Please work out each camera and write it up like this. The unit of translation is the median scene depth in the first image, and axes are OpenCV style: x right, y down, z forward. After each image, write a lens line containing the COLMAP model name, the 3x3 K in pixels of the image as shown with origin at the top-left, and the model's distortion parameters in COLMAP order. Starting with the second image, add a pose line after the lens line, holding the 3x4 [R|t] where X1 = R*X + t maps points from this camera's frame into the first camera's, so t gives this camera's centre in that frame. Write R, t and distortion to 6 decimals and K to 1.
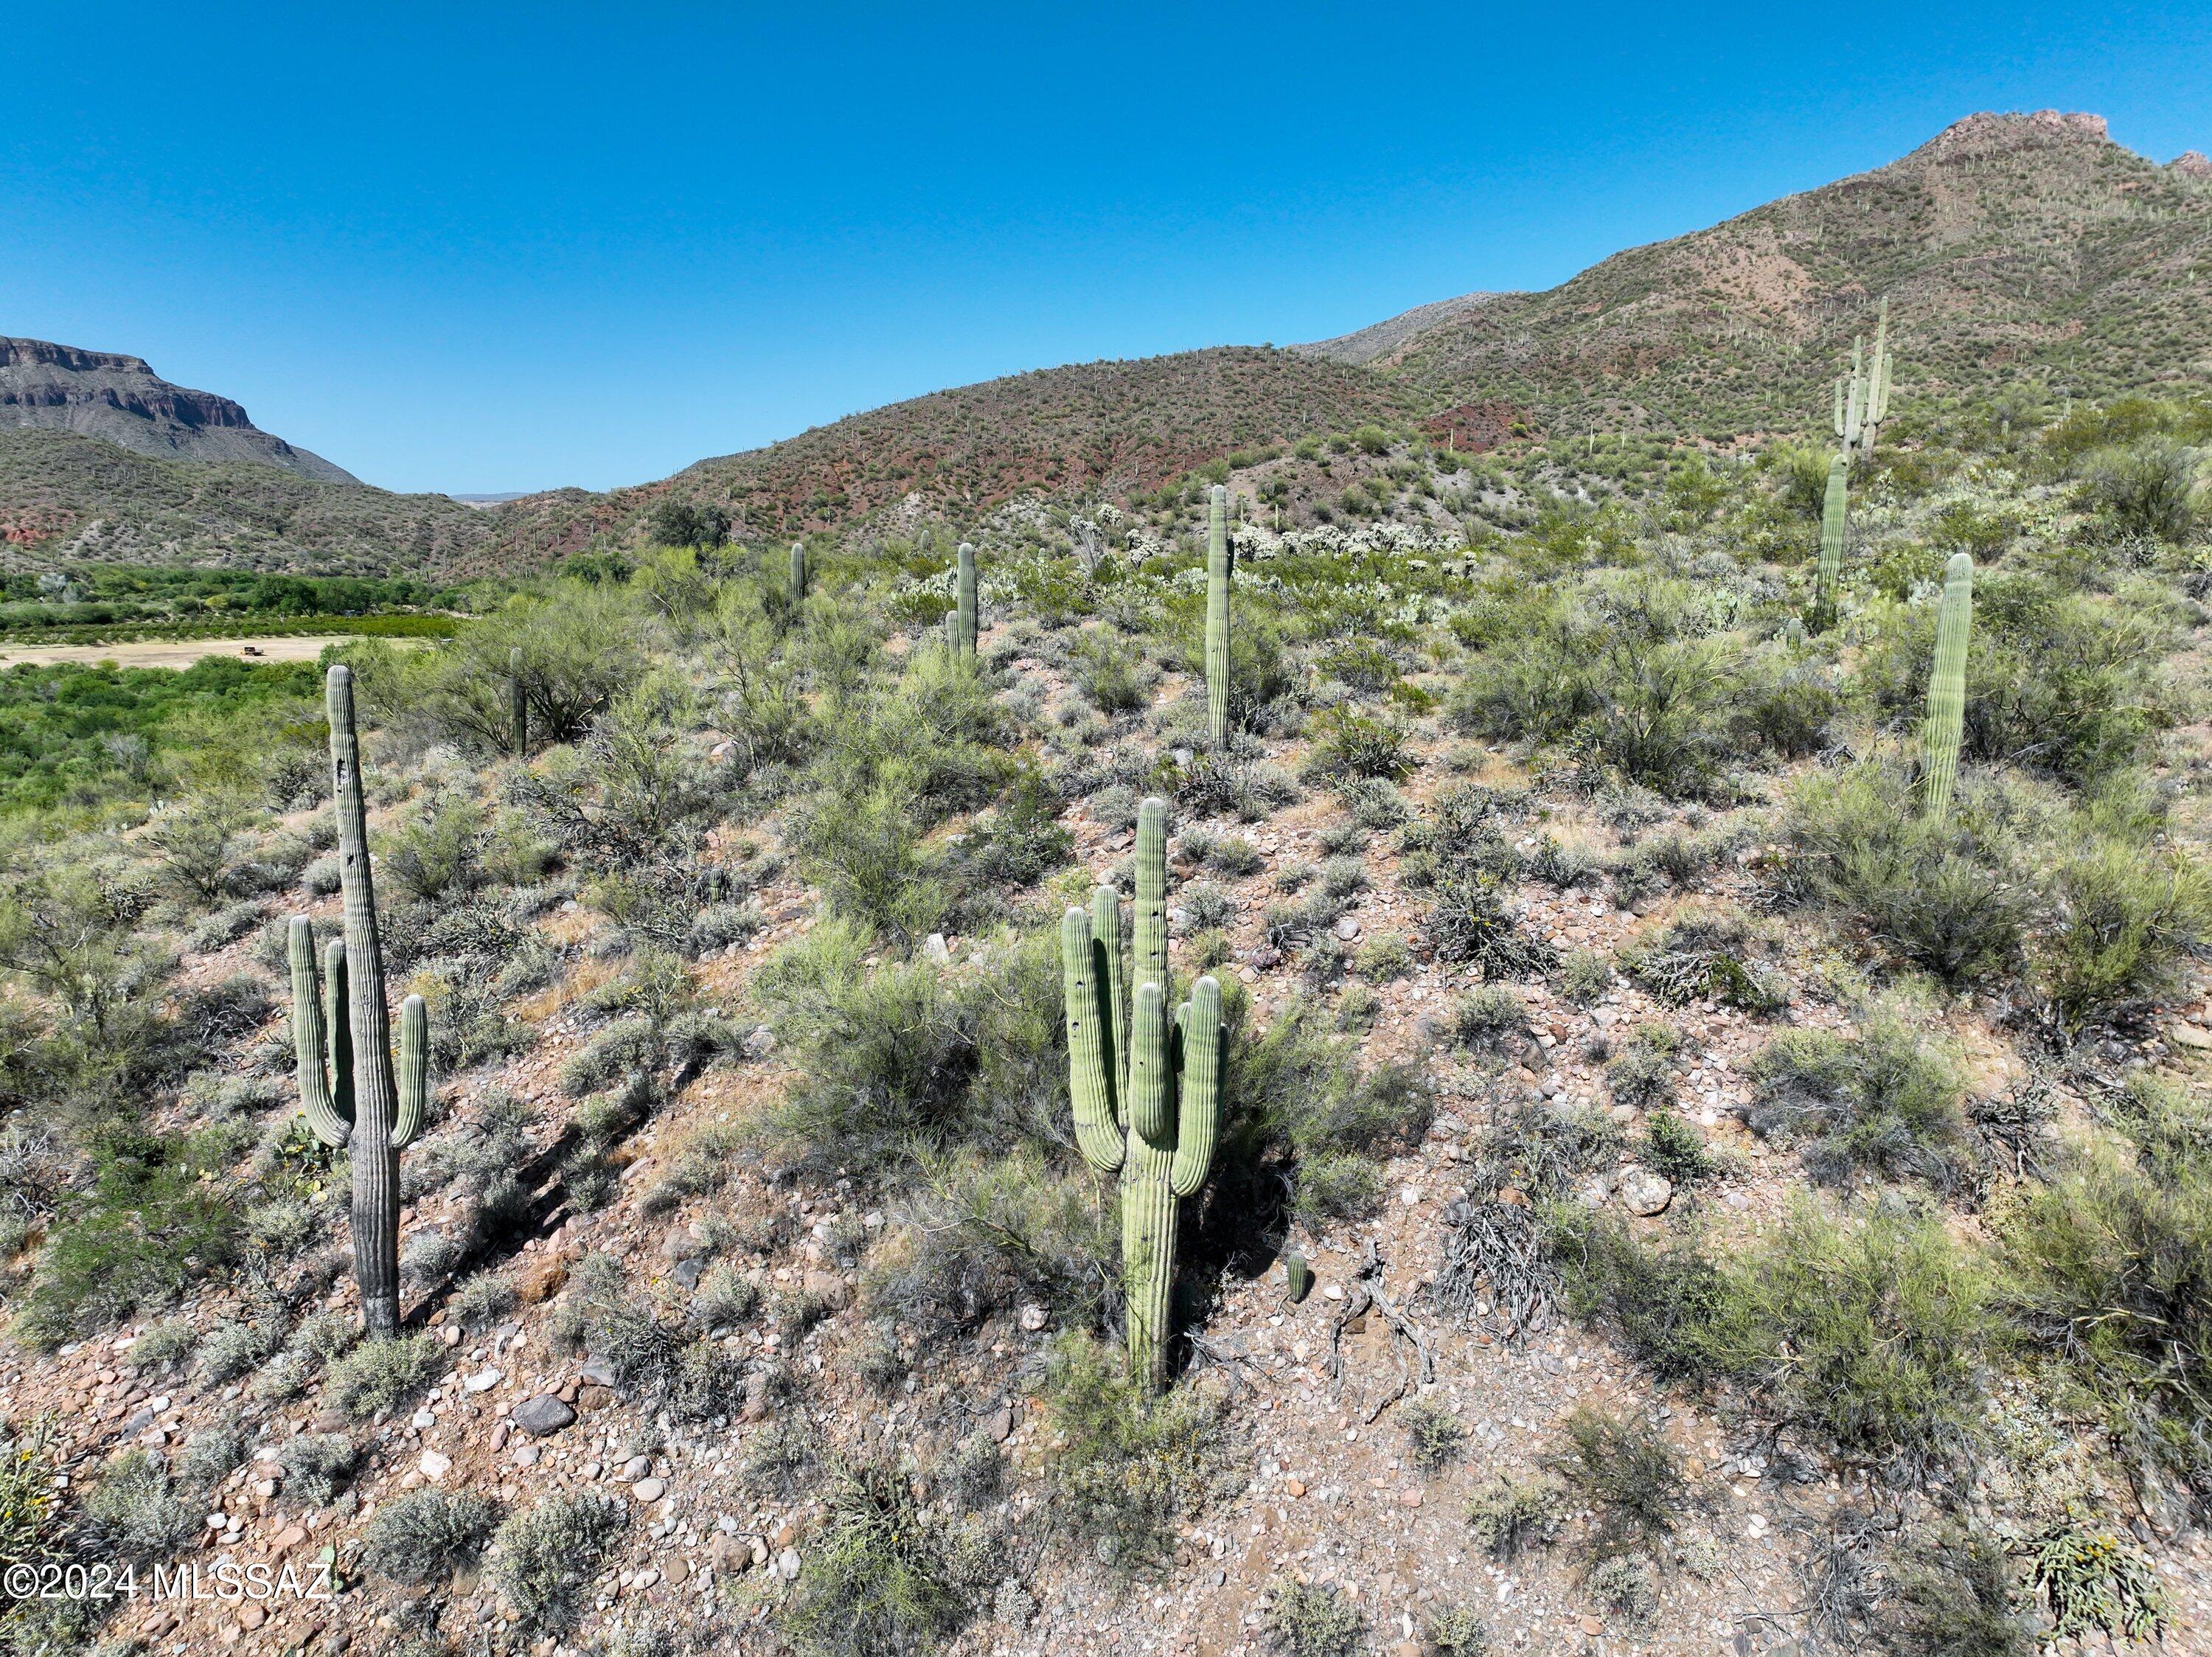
lens RADIAL K [[1542.1, 0, 1117.9], [0, 1542.1, 834.3], [0, 0, 1]] dist [0.024241, 0.027948]
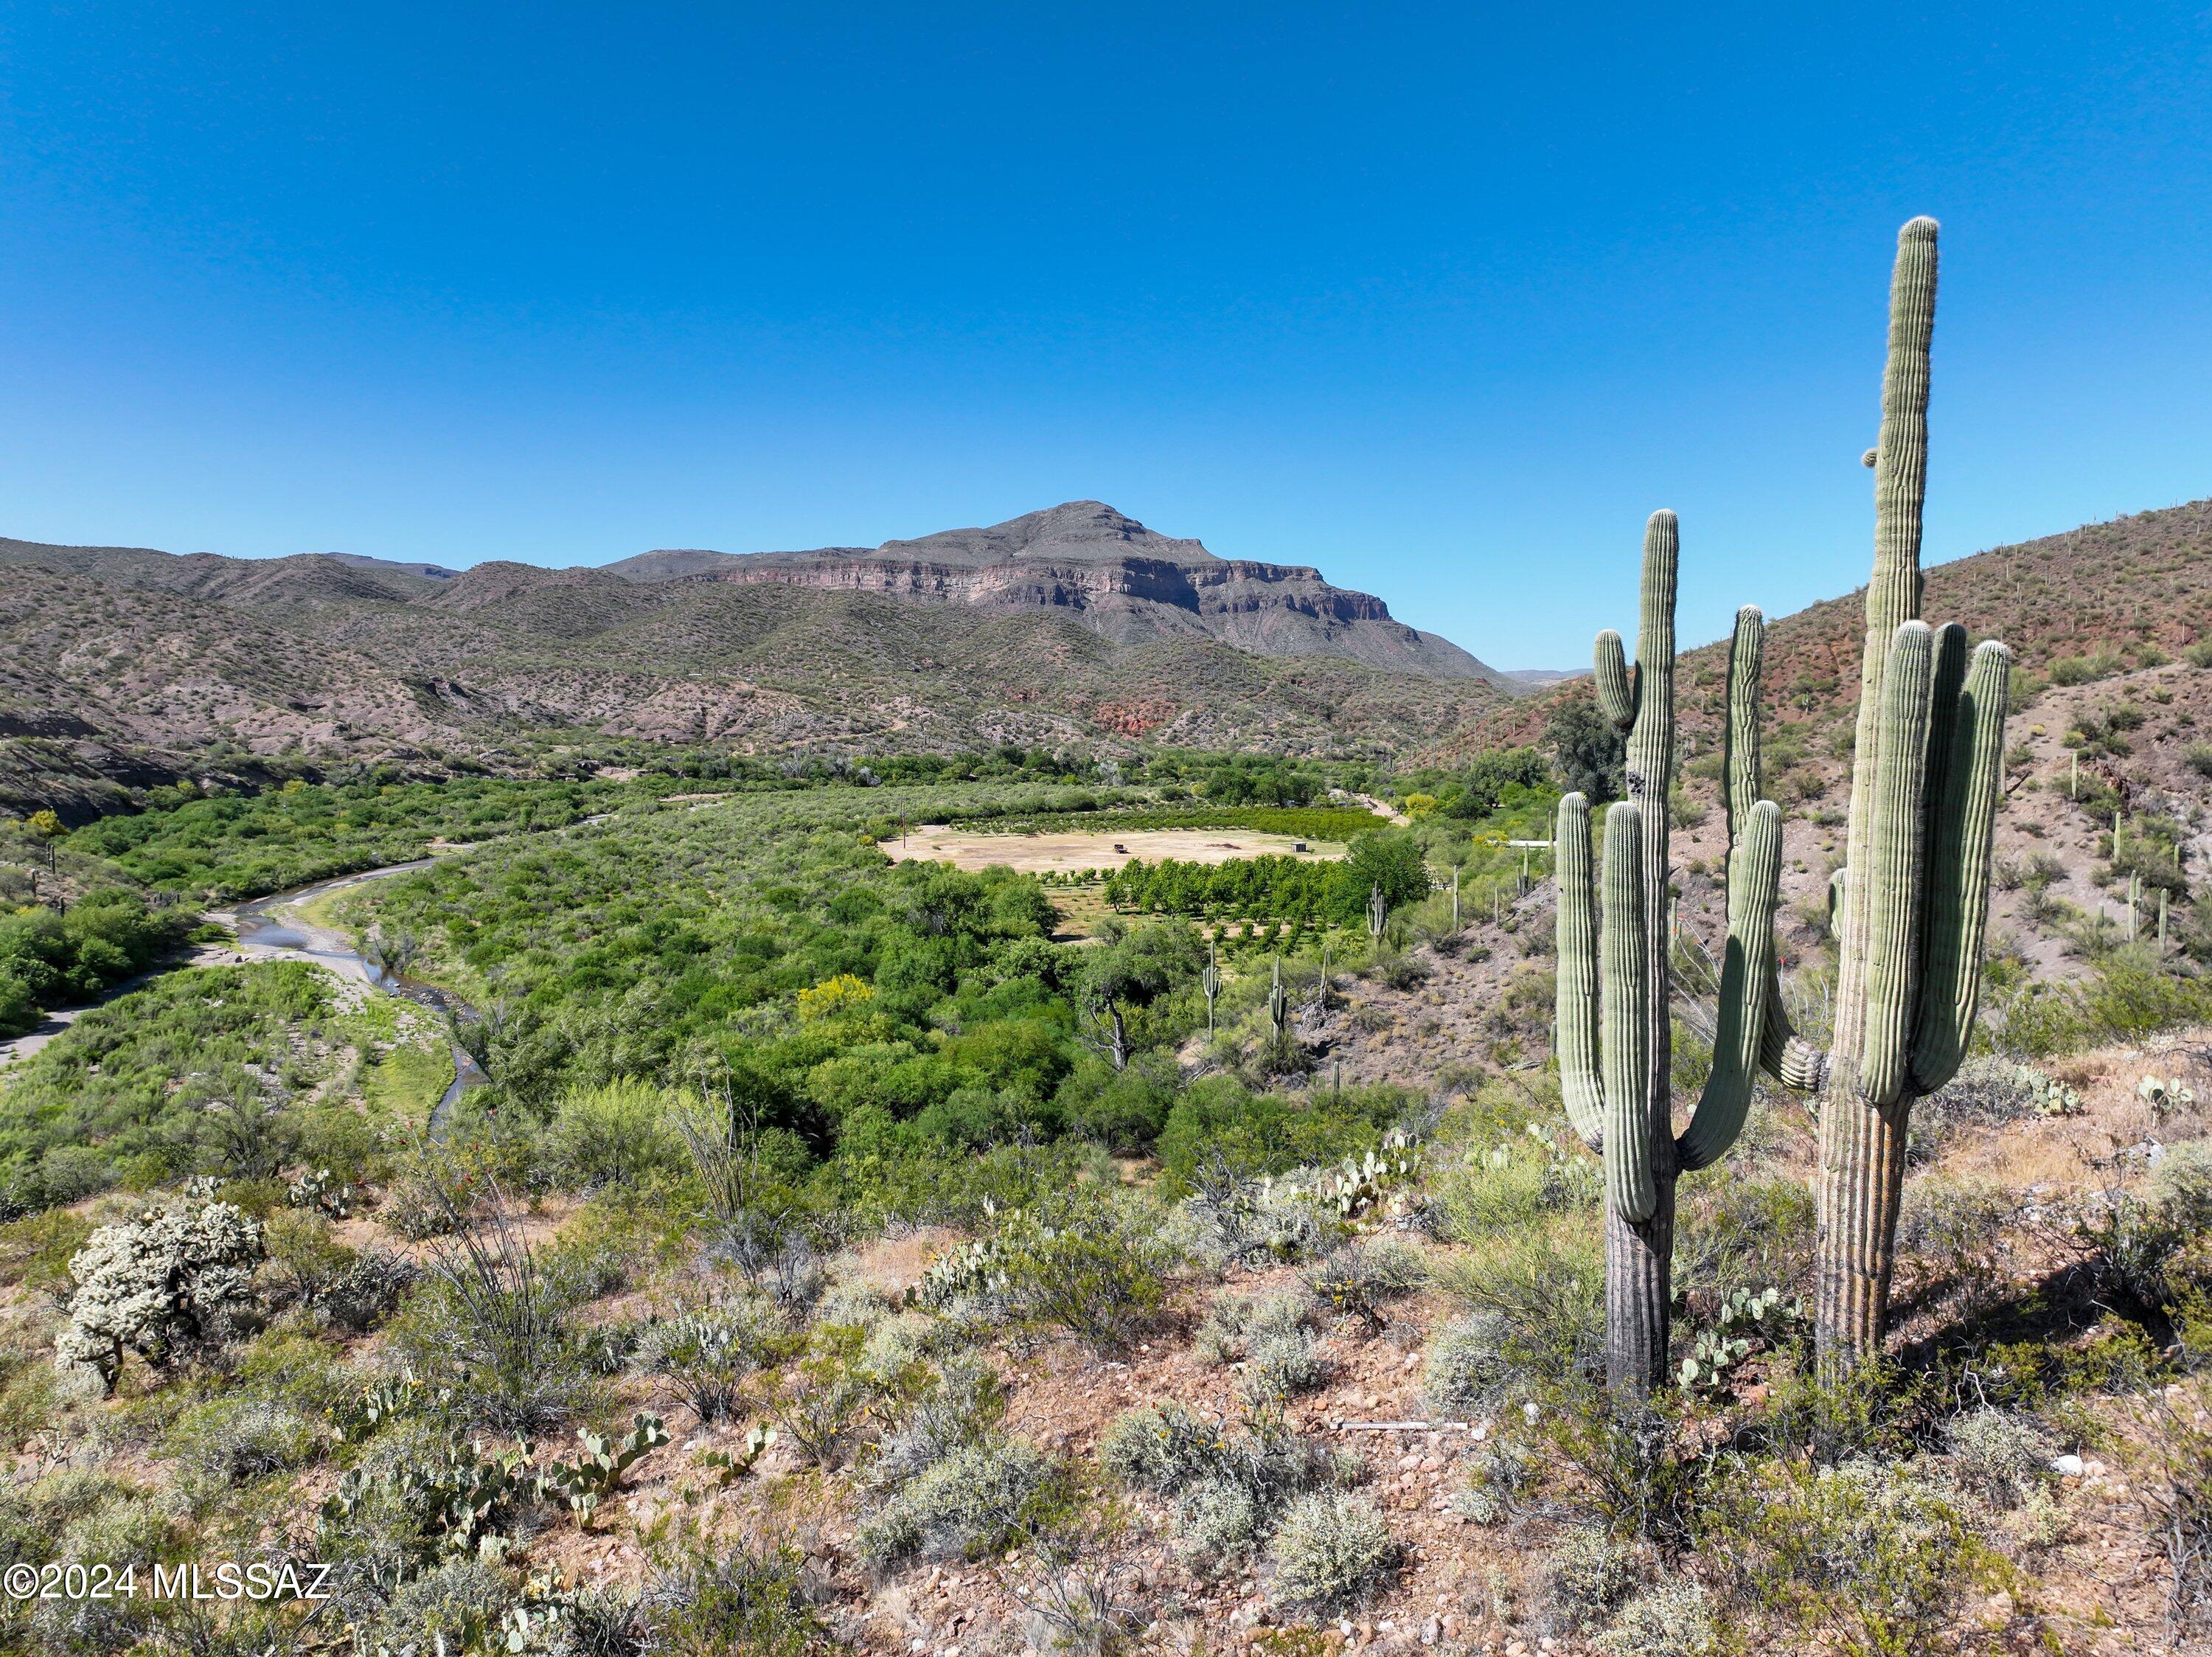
lens RADIAL K [[1542.1, 0, 1112.0], [0, 1542.1, 825.0], [0, 0, 1]] dist [0.024241, 0.027948]
pose [[0.771938, 0.044023, -0.634172, 0.056401], [-0.115466, 0.990715, -0.071776, -0.030153], [0.625124, 0.128632, 0.769853, 0.095688]]
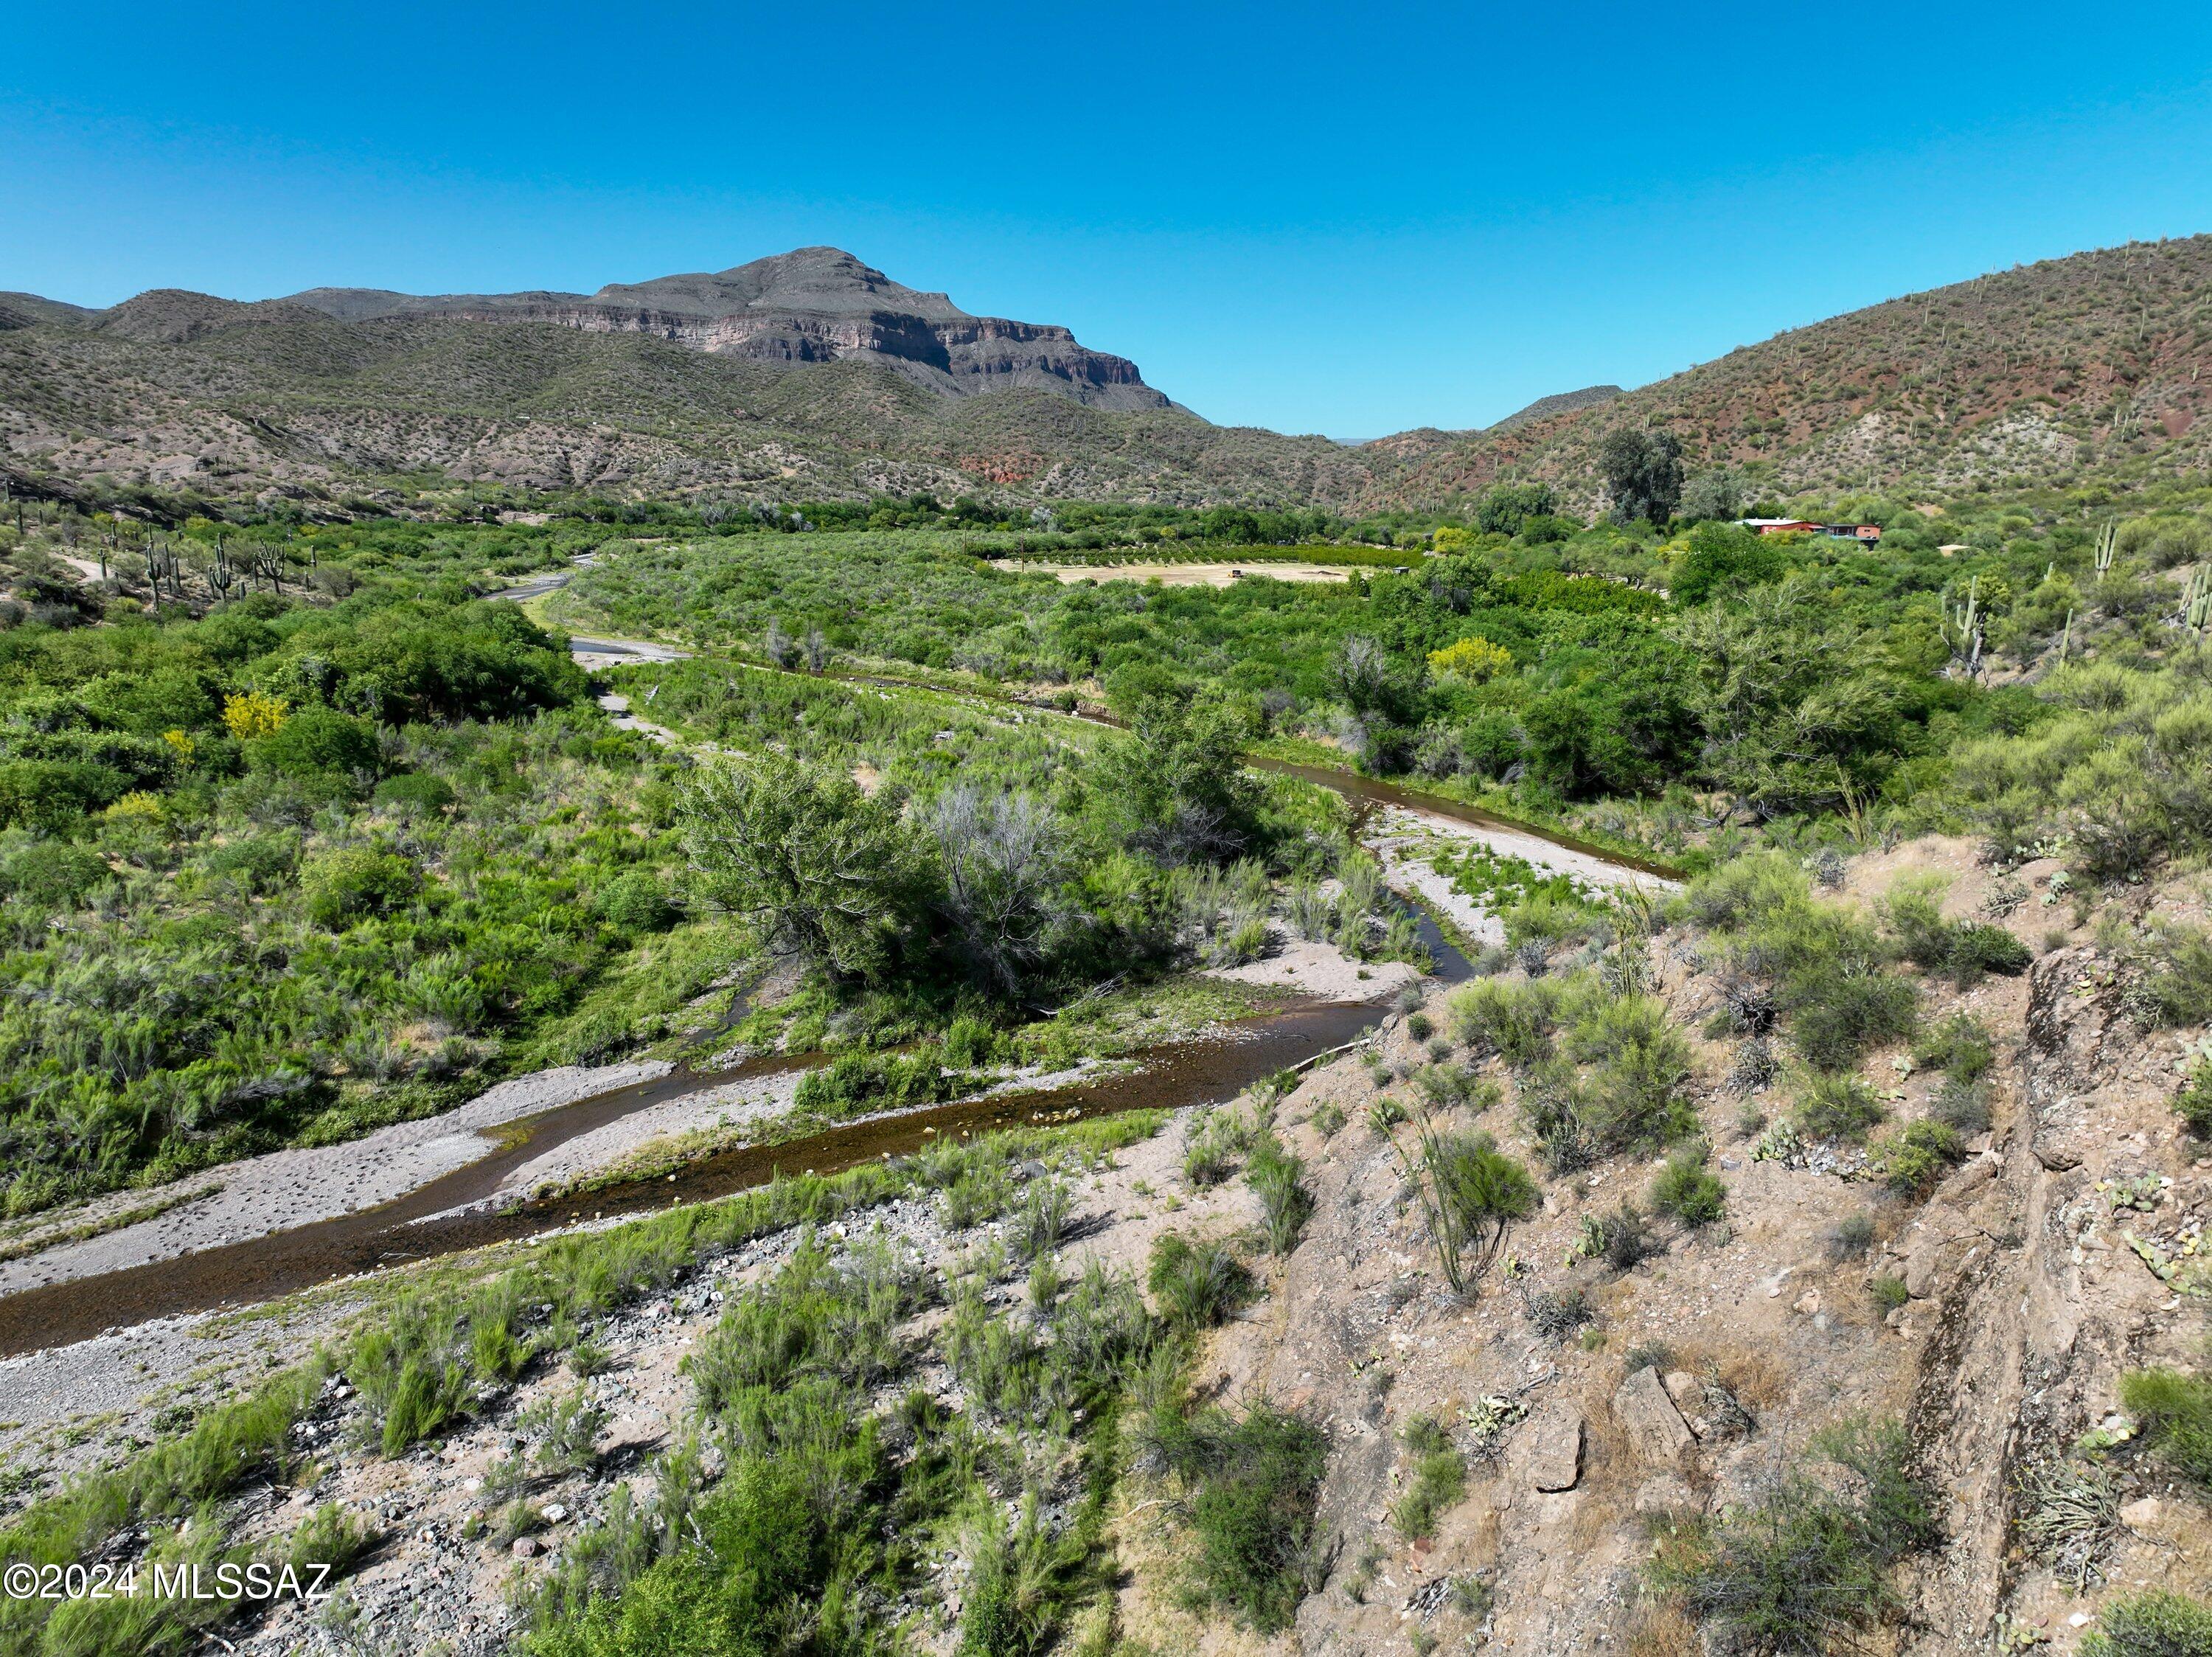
lens RADIAL K [[1542.1, 0, 1109.5], [0, 1542.1, 833.1], [0, 0, 1]] dist [0.024241, 0.027948]
pose [[0.875295, 0.106992, -0.471605, -0.061034], [-0.090719, 0.994233, 0.057186, 0.003290], [0.475004, -0.007271, 0.879954, 0.014616]]
